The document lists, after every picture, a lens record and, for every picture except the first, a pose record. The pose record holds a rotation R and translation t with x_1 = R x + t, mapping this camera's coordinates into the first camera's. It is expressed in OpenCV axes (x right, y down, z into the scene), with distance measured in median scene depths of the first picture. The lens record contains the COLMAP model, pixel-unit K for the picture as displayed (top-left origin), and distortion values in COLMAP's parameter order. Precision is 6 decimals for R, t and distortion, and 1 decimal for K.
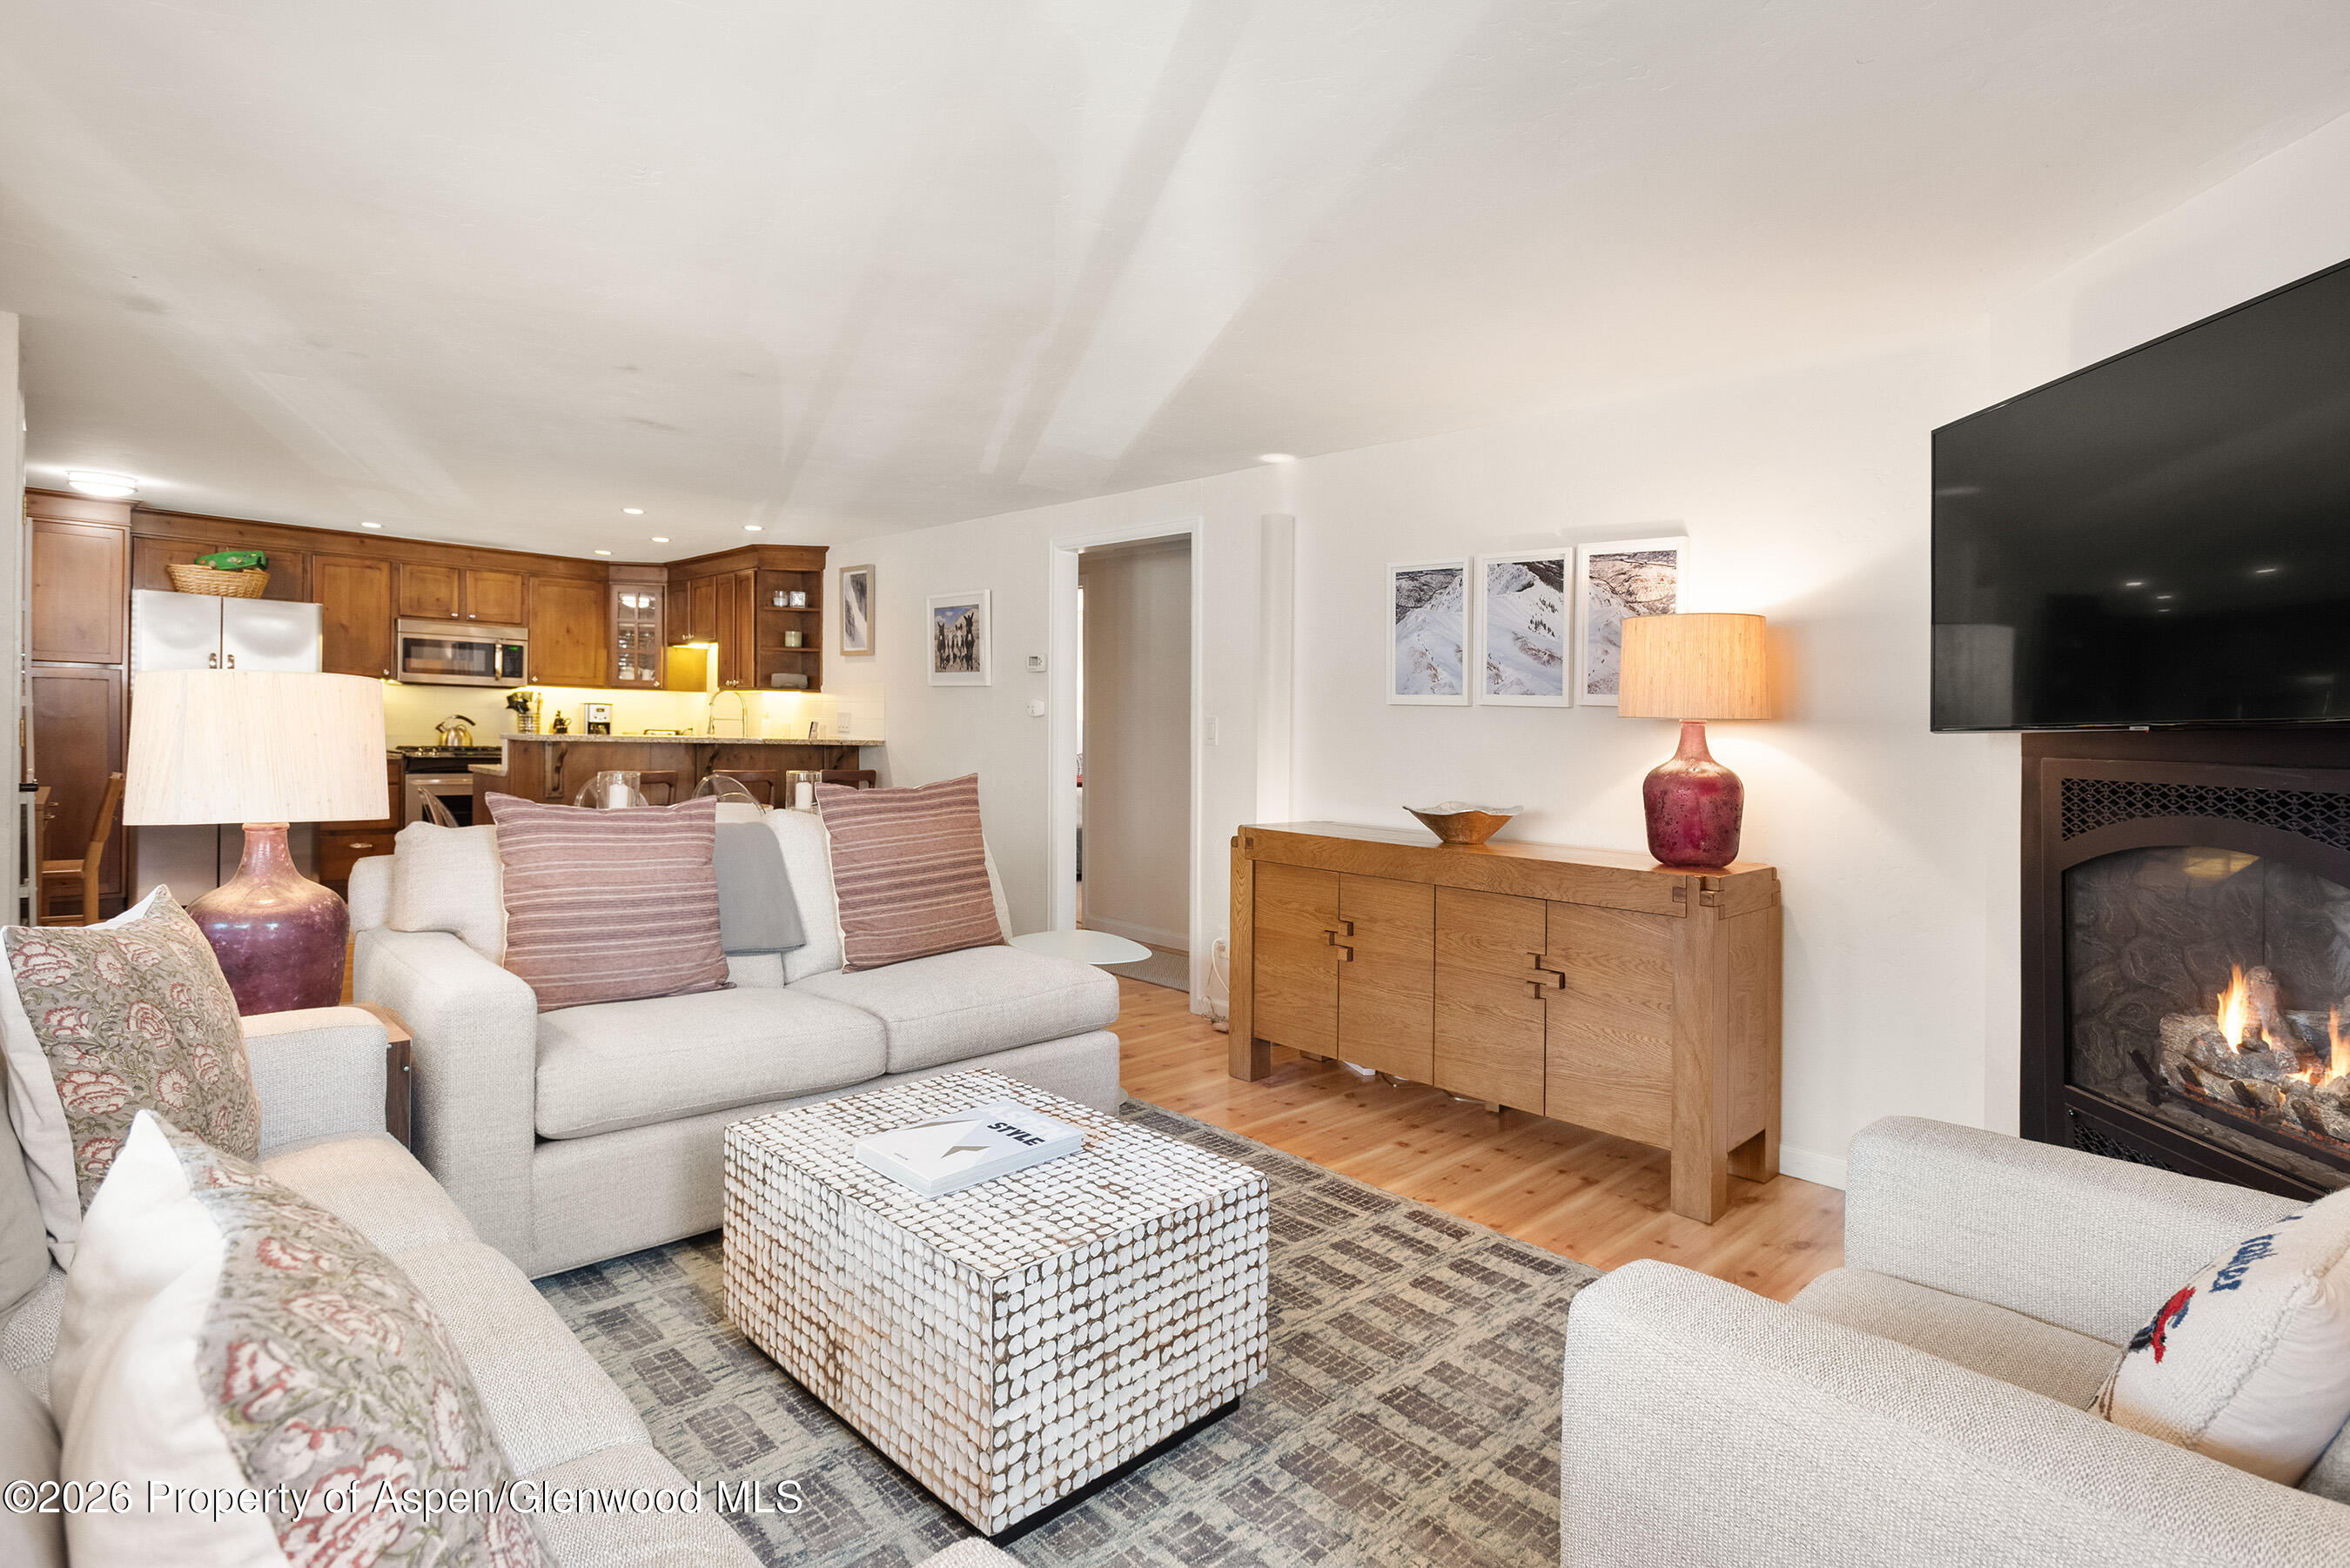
lens RADIAL K [[1173.6, 0, 1159.4], [0, 1173.6, 767.2], [0, 0, 1]] dist [0.001979, -0.000347]
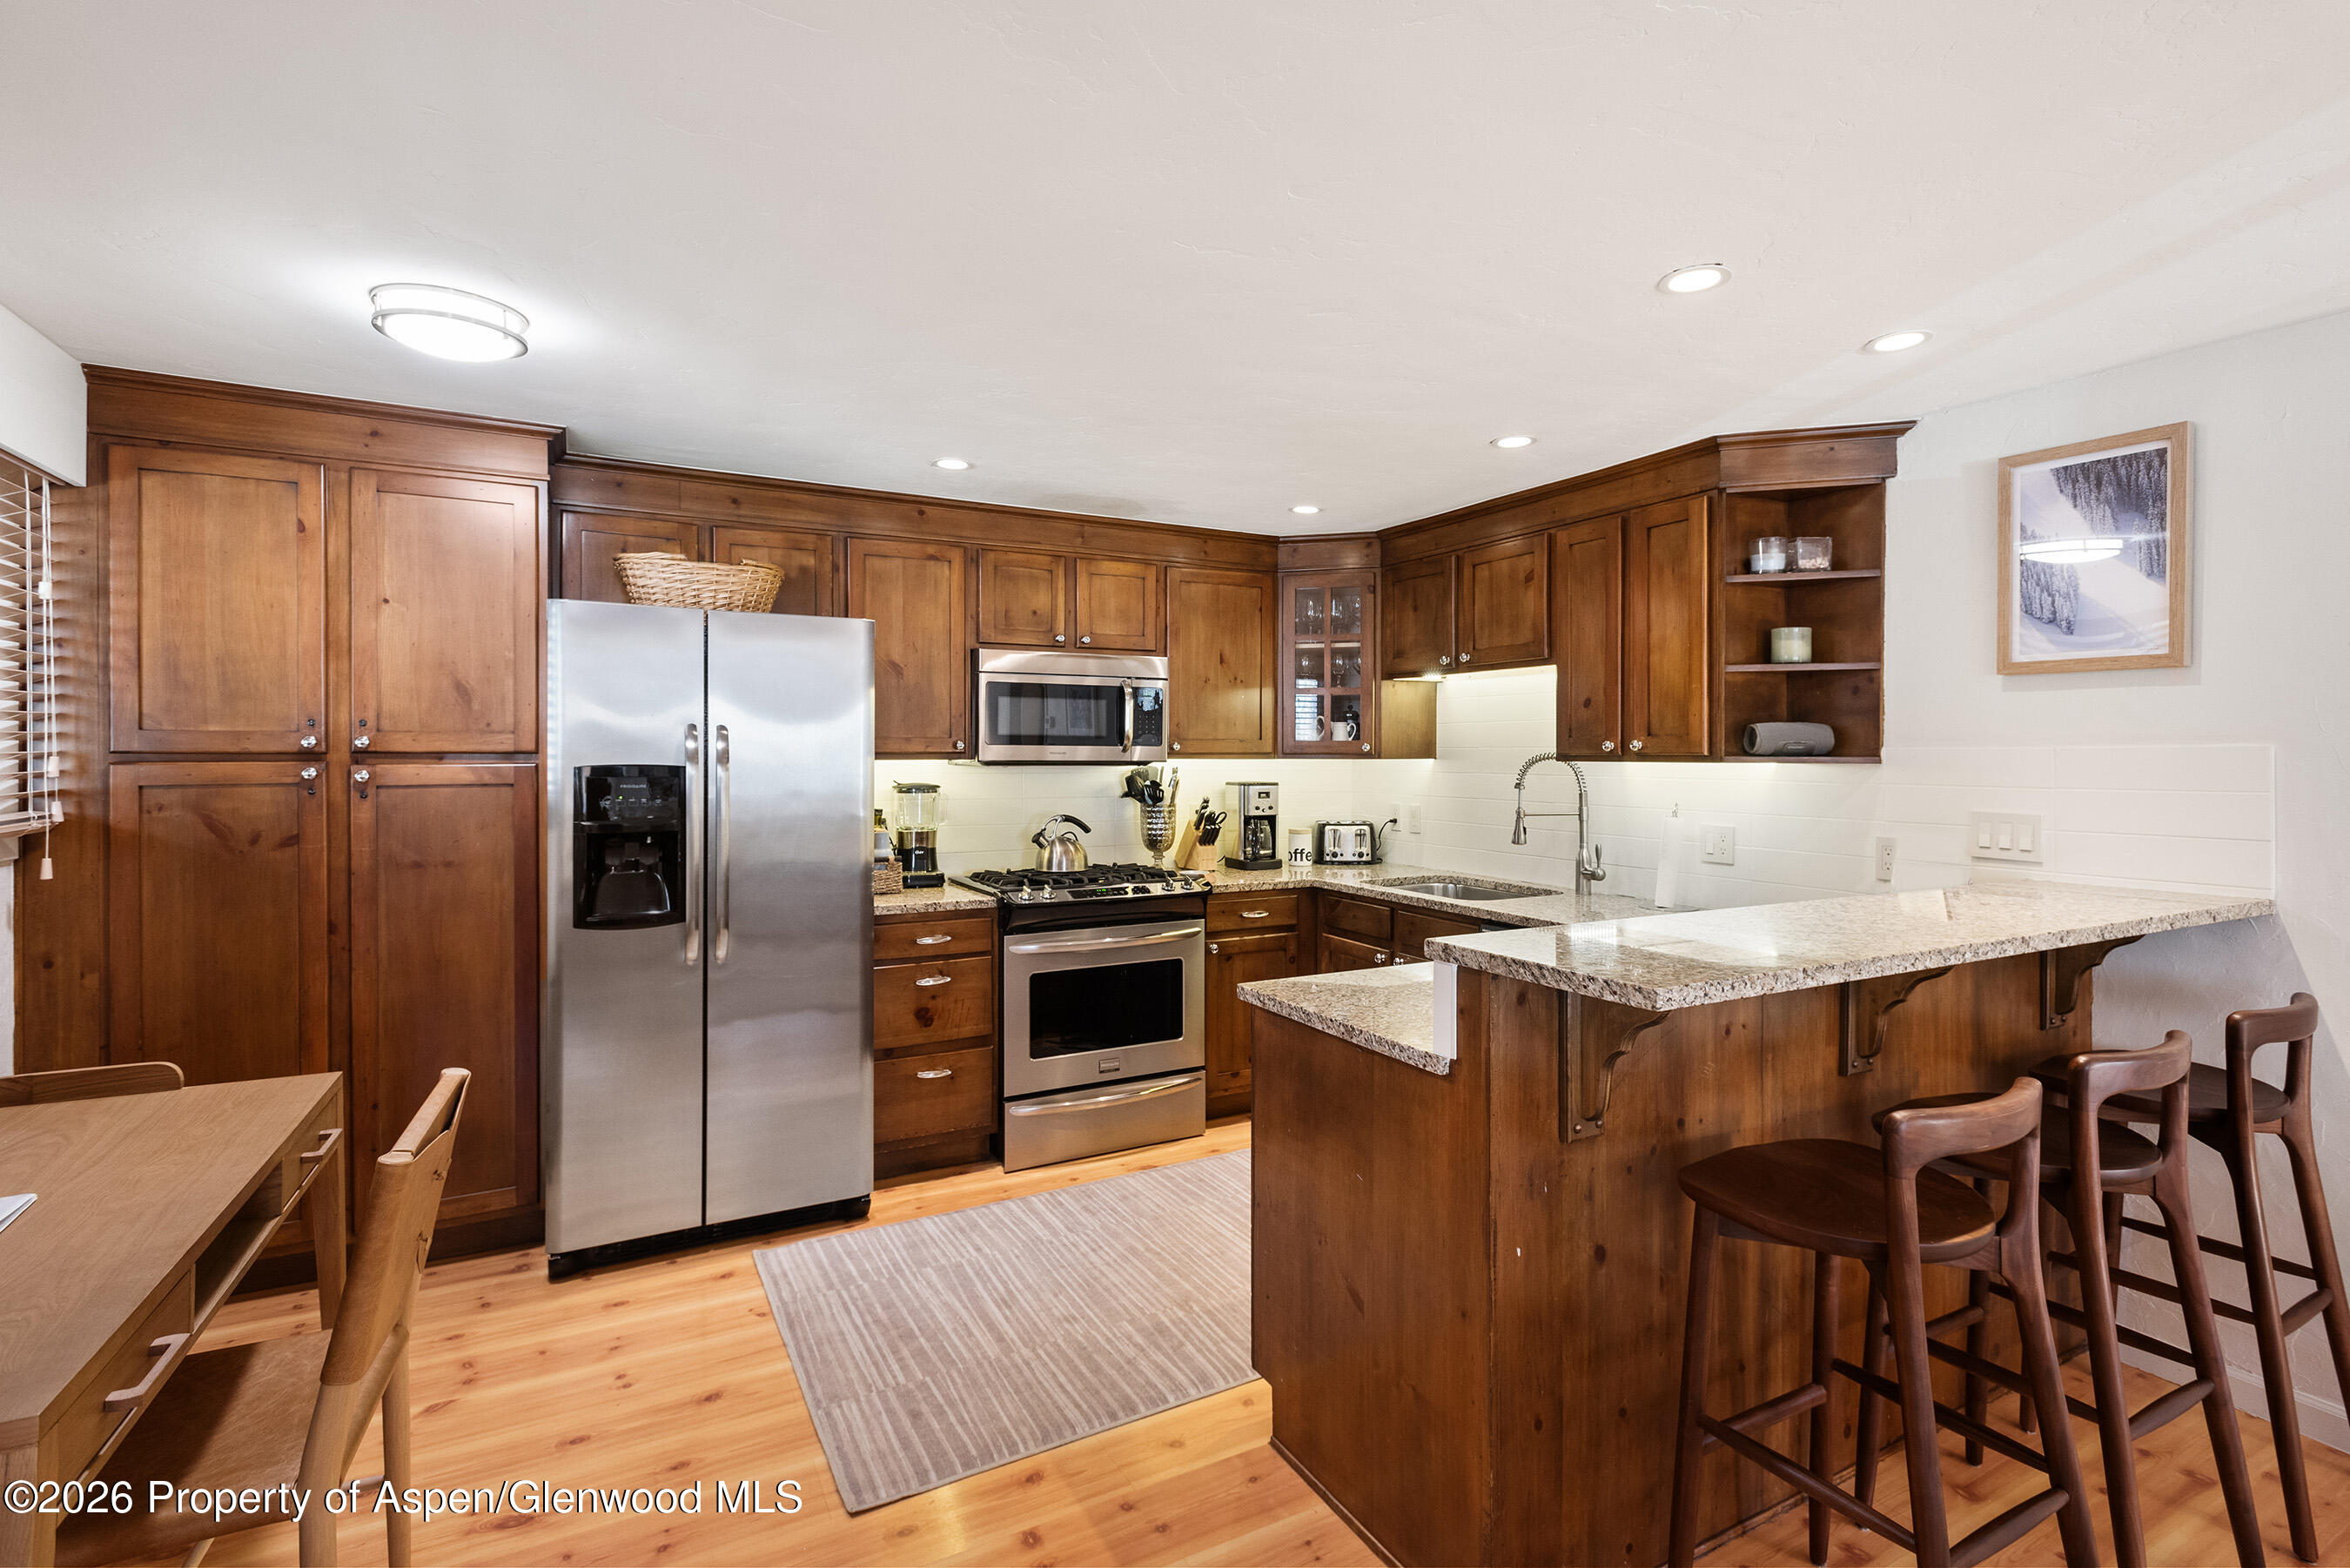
lens RADIAL K [[1130.2, 0, 1195.8], [0, 1130.2, 763.4], [0, 0, 1]] dist [-0.000439, -0.000229]
pose [[0.962012, -0.026247, -0.271743, -0.401445], [0.017860, 0.999286, -0.033292, -0.051953], [0.272423, 0.027174, 0.961794, 0.510726]]
